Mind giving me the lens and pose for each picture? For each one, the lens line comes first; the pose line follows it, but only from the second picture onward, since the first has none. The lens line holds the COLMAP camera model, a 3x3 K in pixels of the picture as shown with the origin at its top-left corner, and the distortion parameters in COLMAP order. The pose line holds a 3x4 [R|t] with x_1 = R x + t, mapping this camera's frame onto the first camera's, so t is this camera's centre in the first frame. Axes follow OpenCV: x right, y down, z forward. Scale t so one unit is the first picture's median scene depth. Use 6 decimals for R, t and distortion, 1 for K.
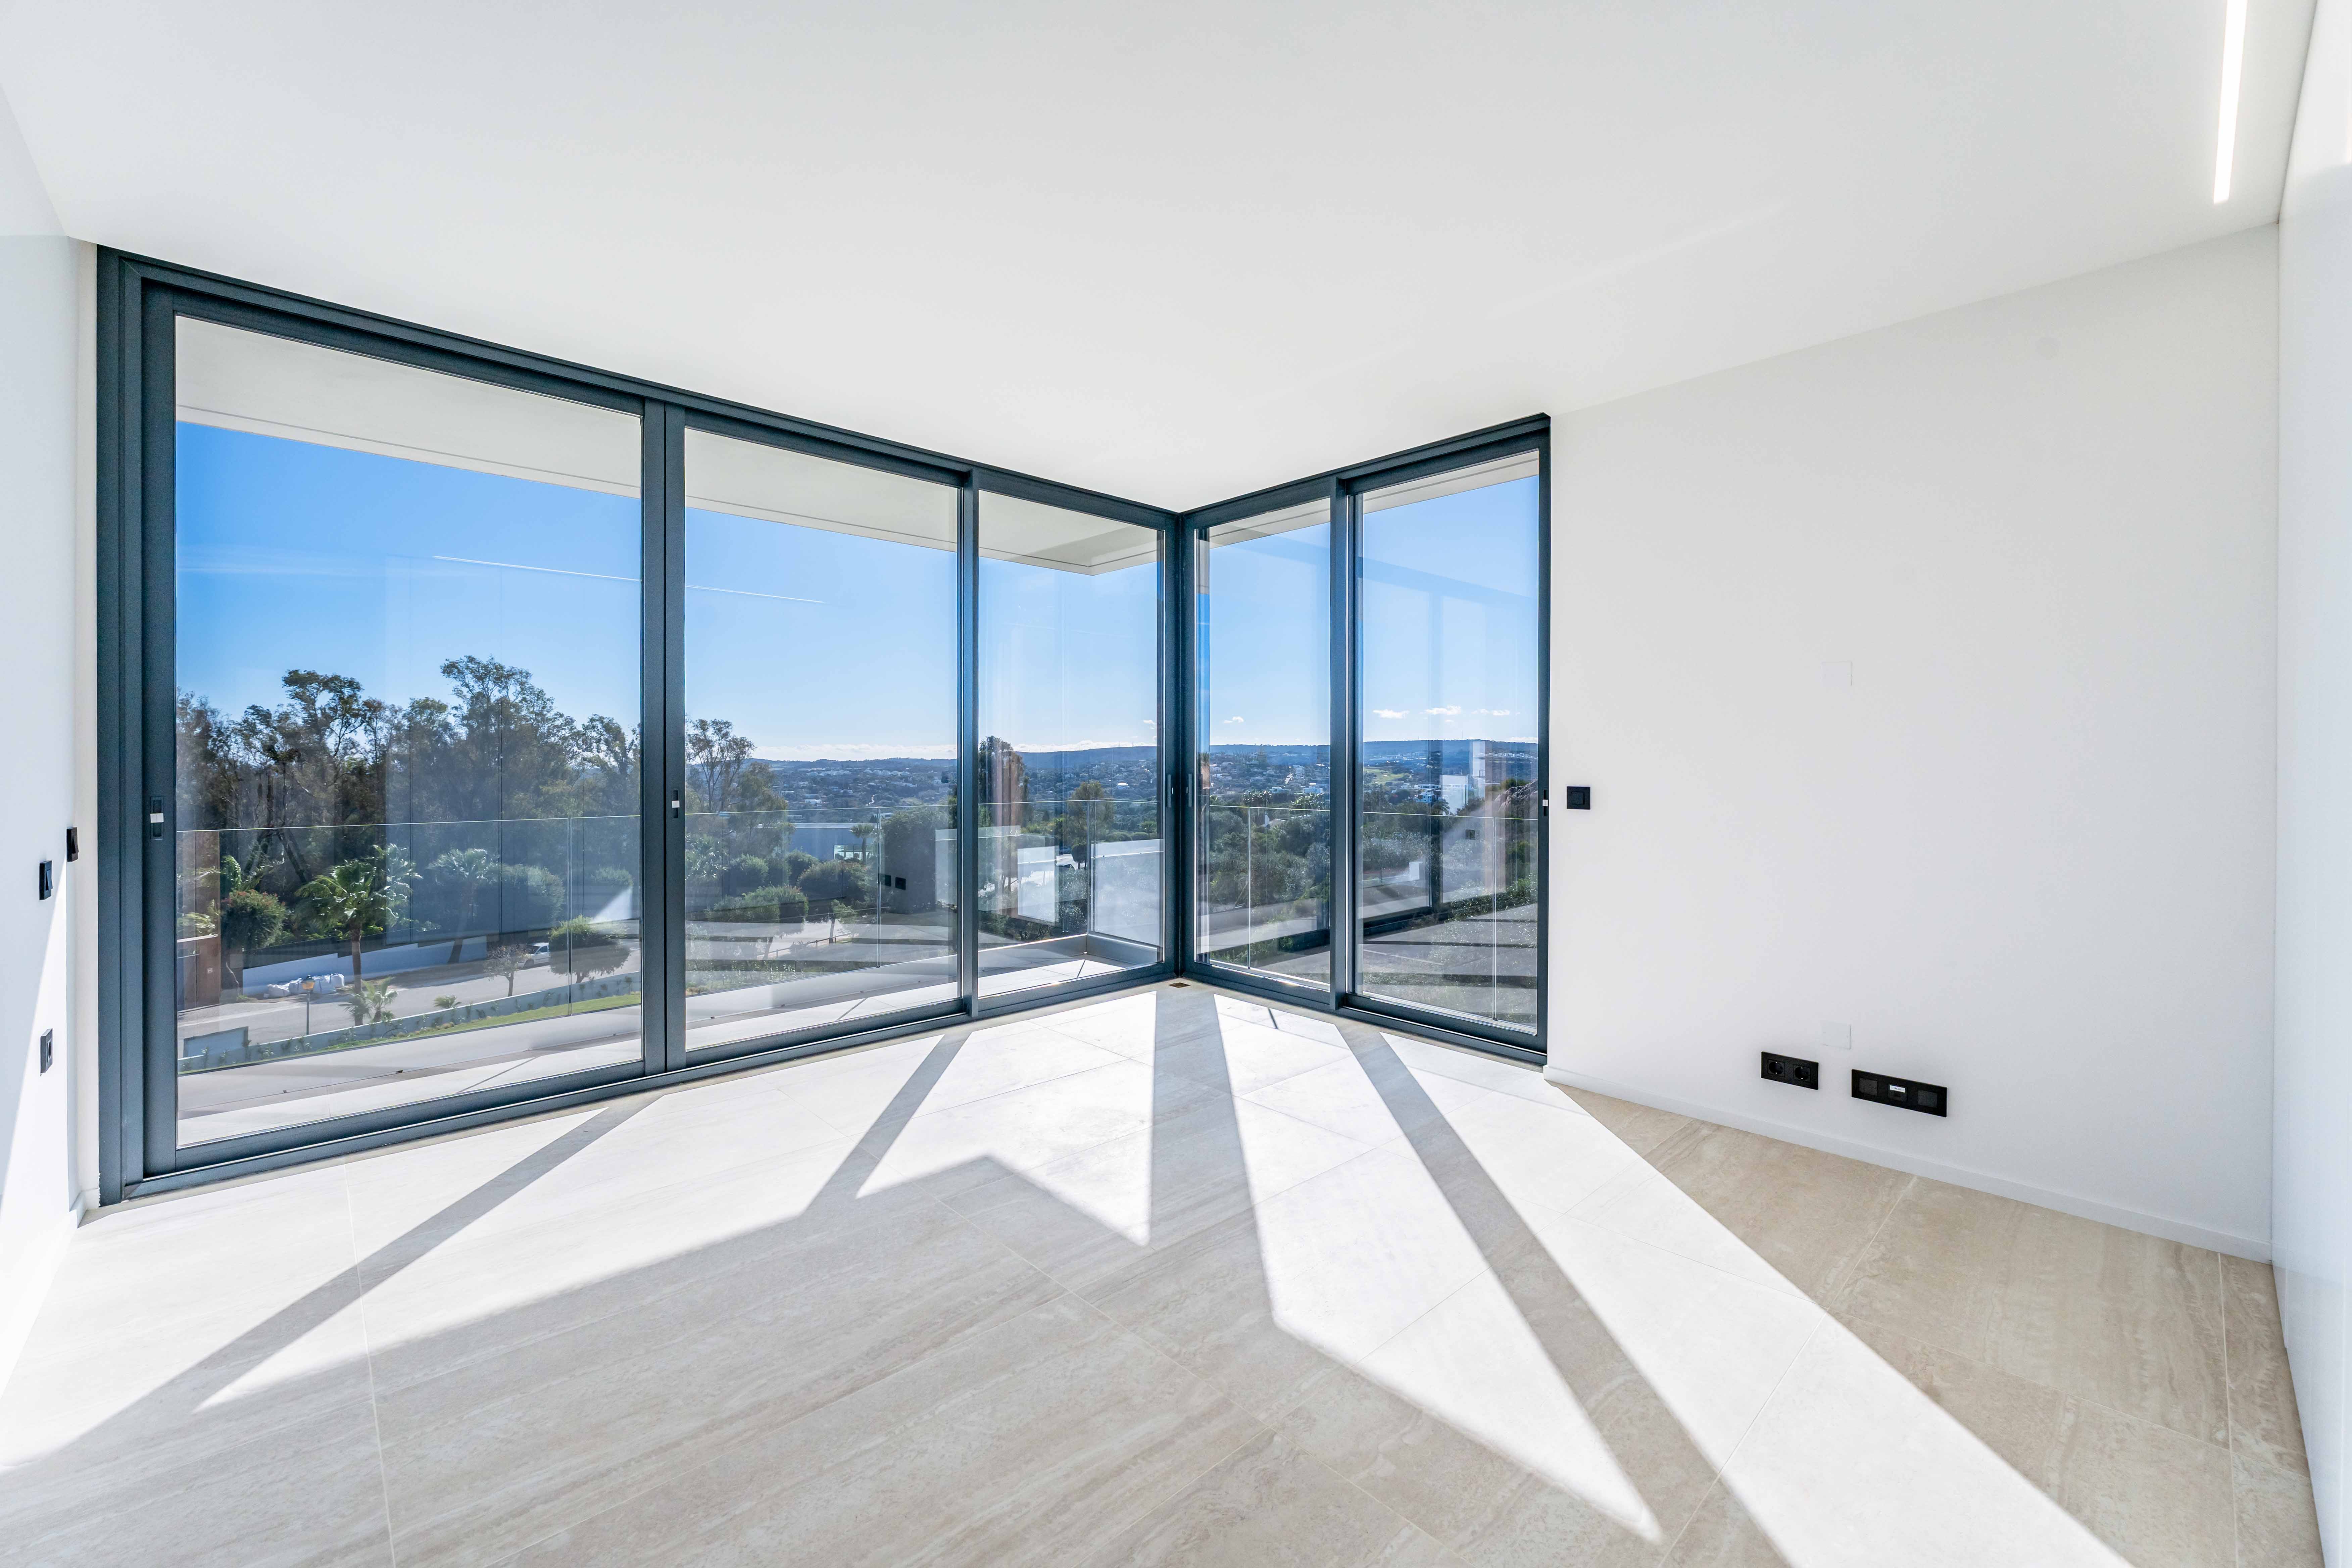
lens RADIAL K [[946.0, 0, 1177.3], [0, 946.0, 792.7], [0, 0, 1]] dist [-0.001838, 0.000396]
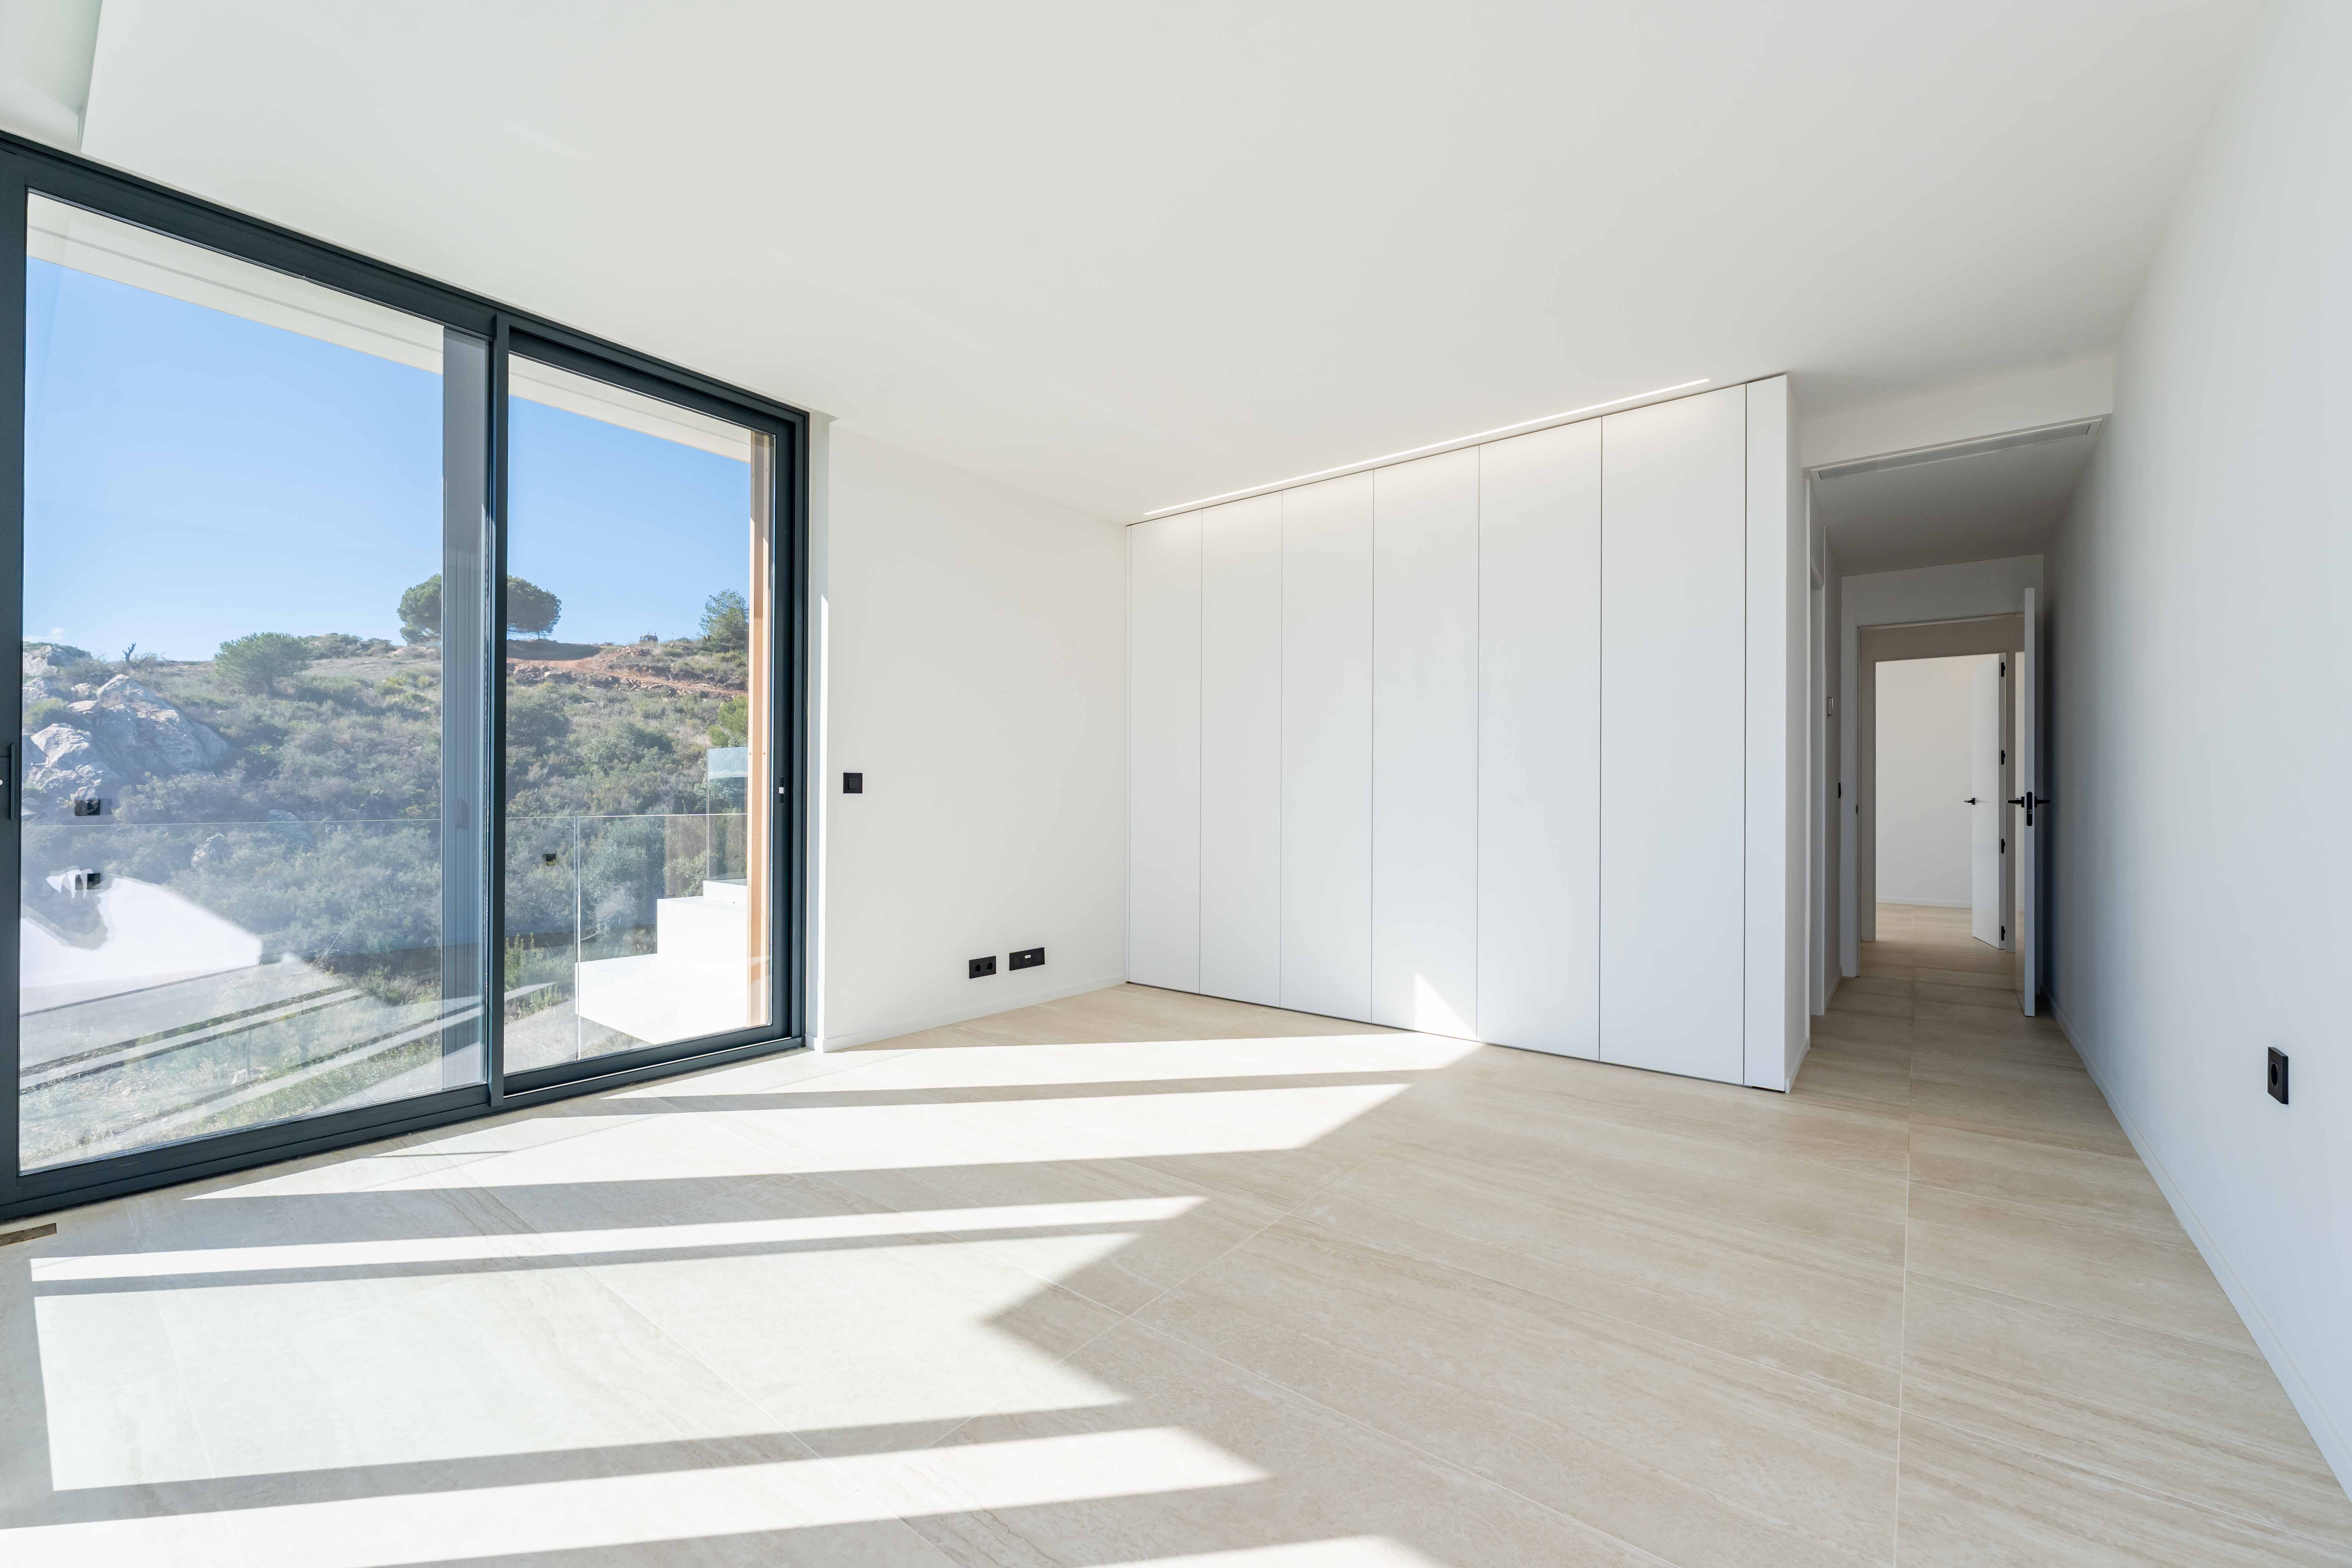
lens RADIAL K [[946.0, 0, 1154.5], [0, 946.0, 801.9], [0, 0, 1]] dist [-0.001838, 0.000396]
pose [[-0.137773, -0.007242, 0.990437, -1.213424], [0.030295, 0.999475, 0.011523, 0.042249], [-0.990000, 0.031592, -0.137481, 1.345018]]
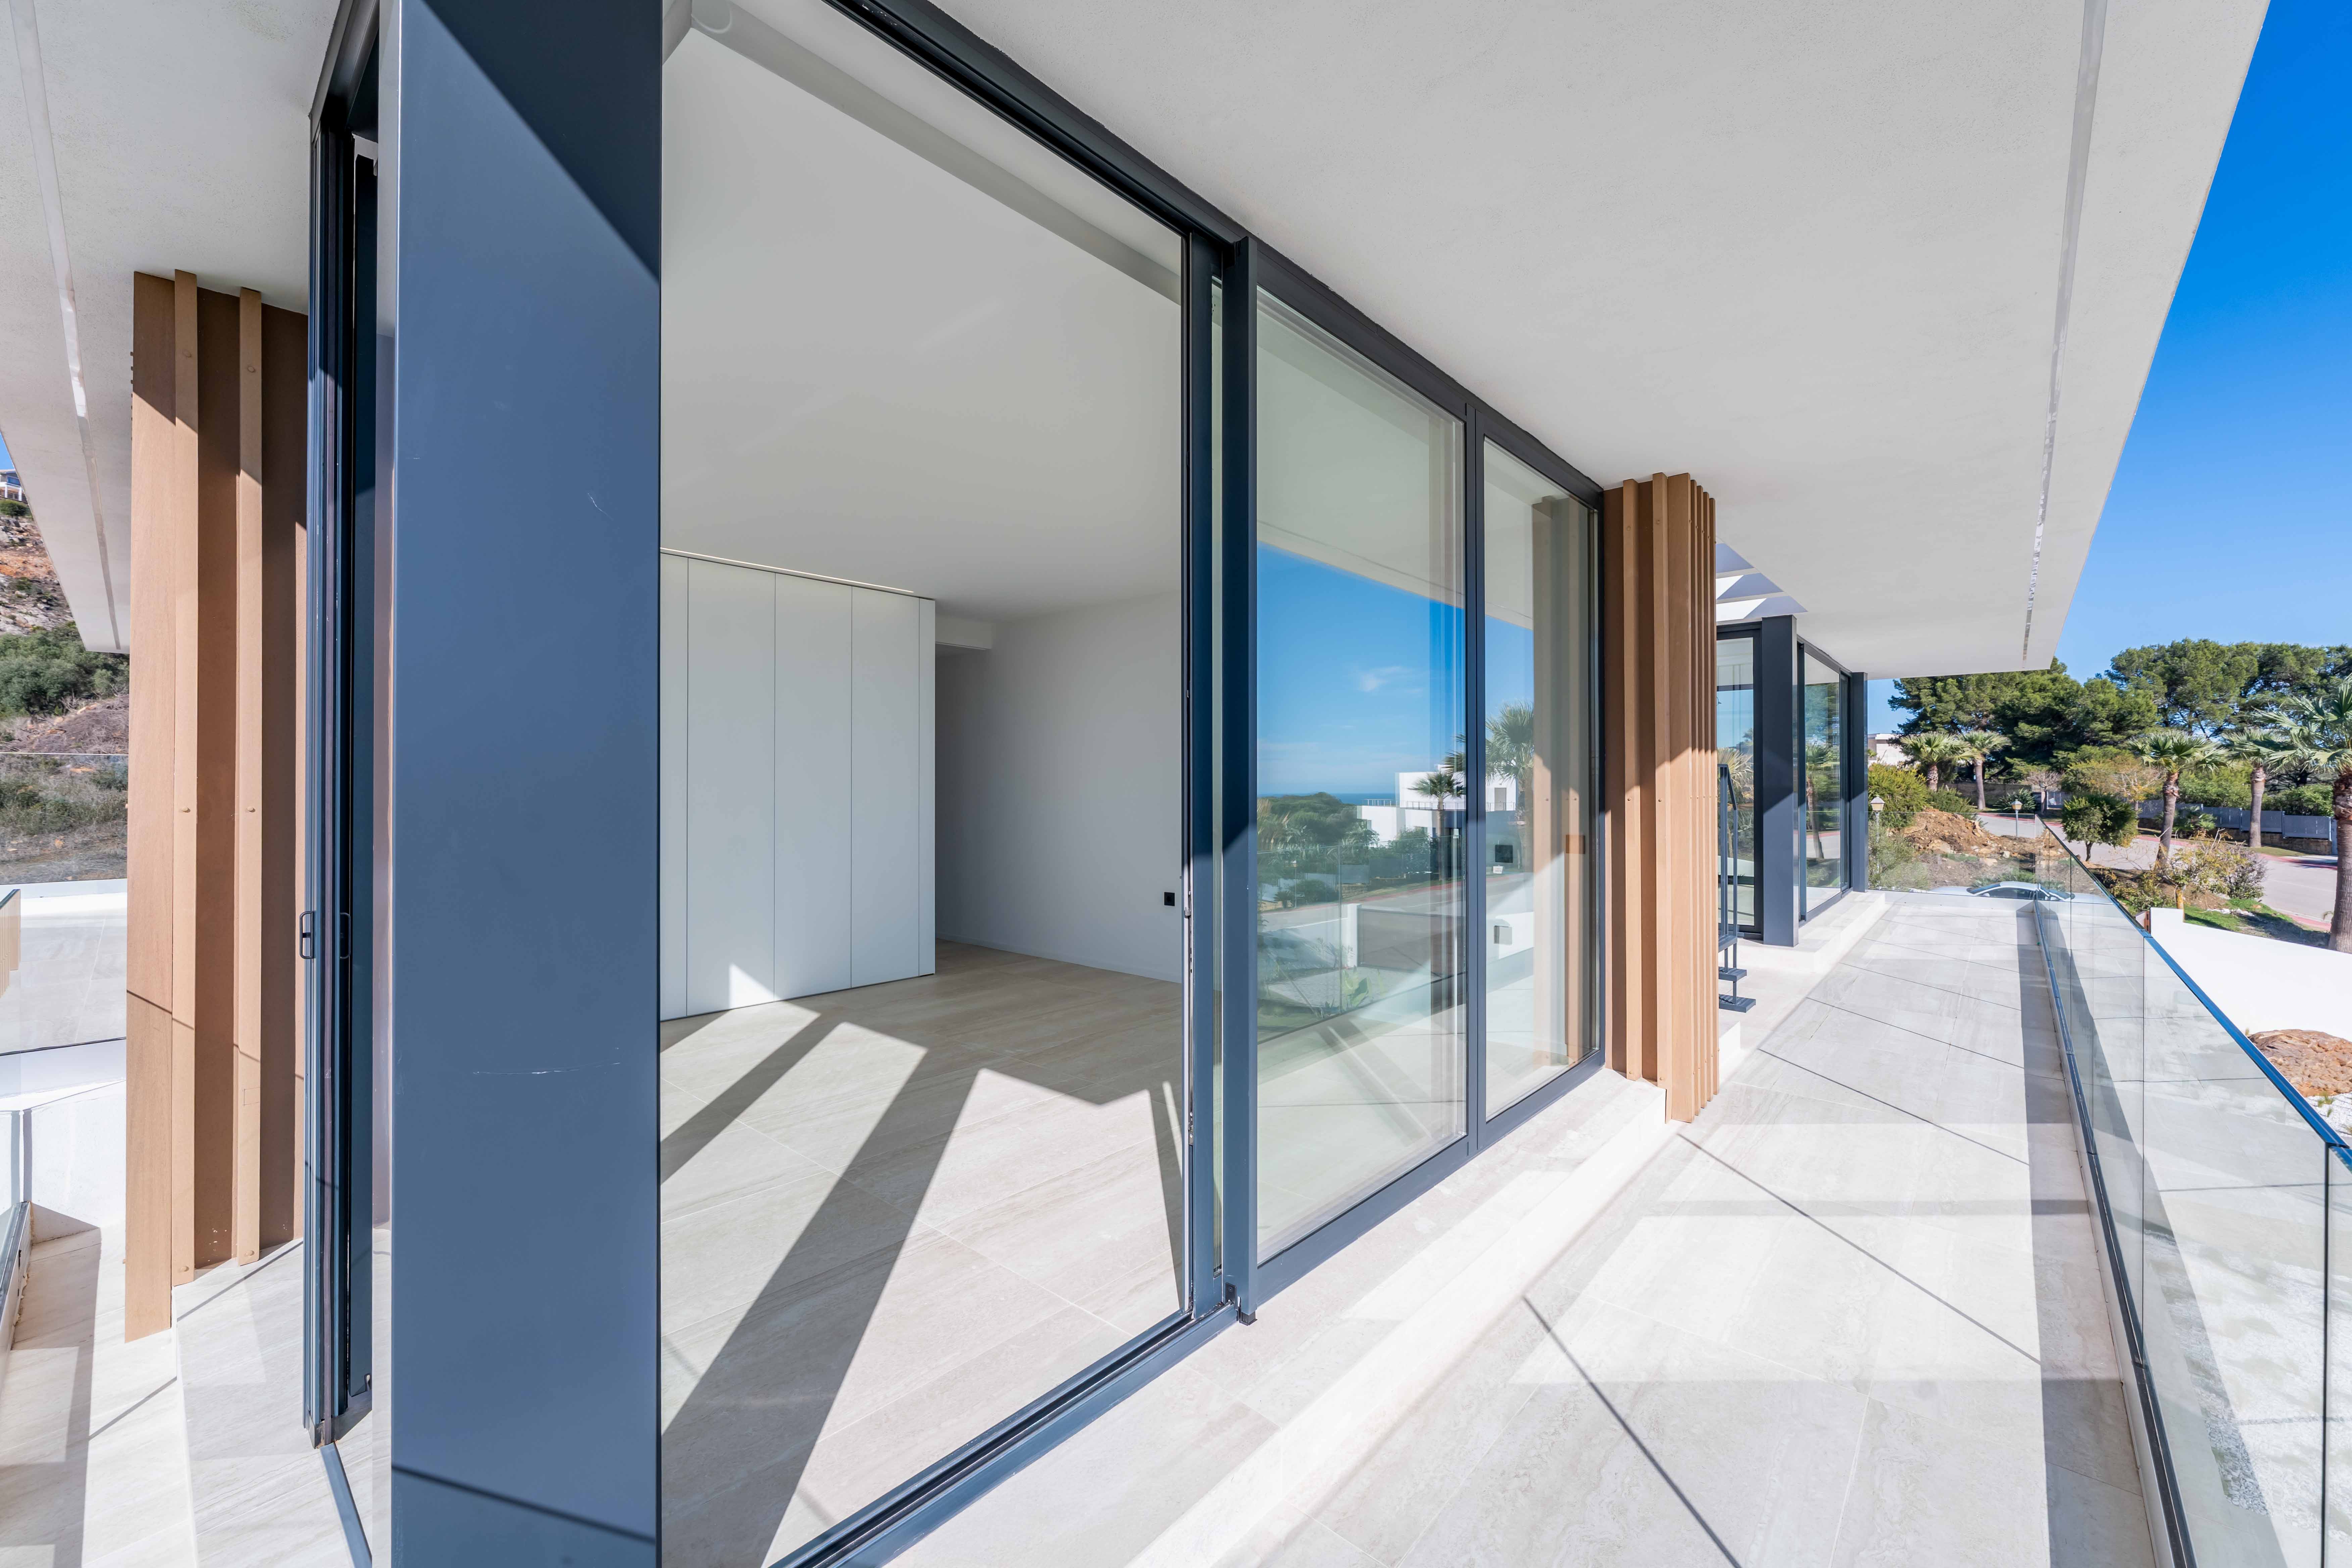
lens RADIAL K [[946.0, 0, 1197.7], [0, 946.0, 781.8], [0, 0, 1]] dist [-0.001838, 0.000396]
pose [[-0.994597, -0.002954, -0.103768, -0.319942], [-0.006287, 0.999474, 0.031807, -0.139523], [0.103619, 0.032288, -0.994093, 3.196697]]
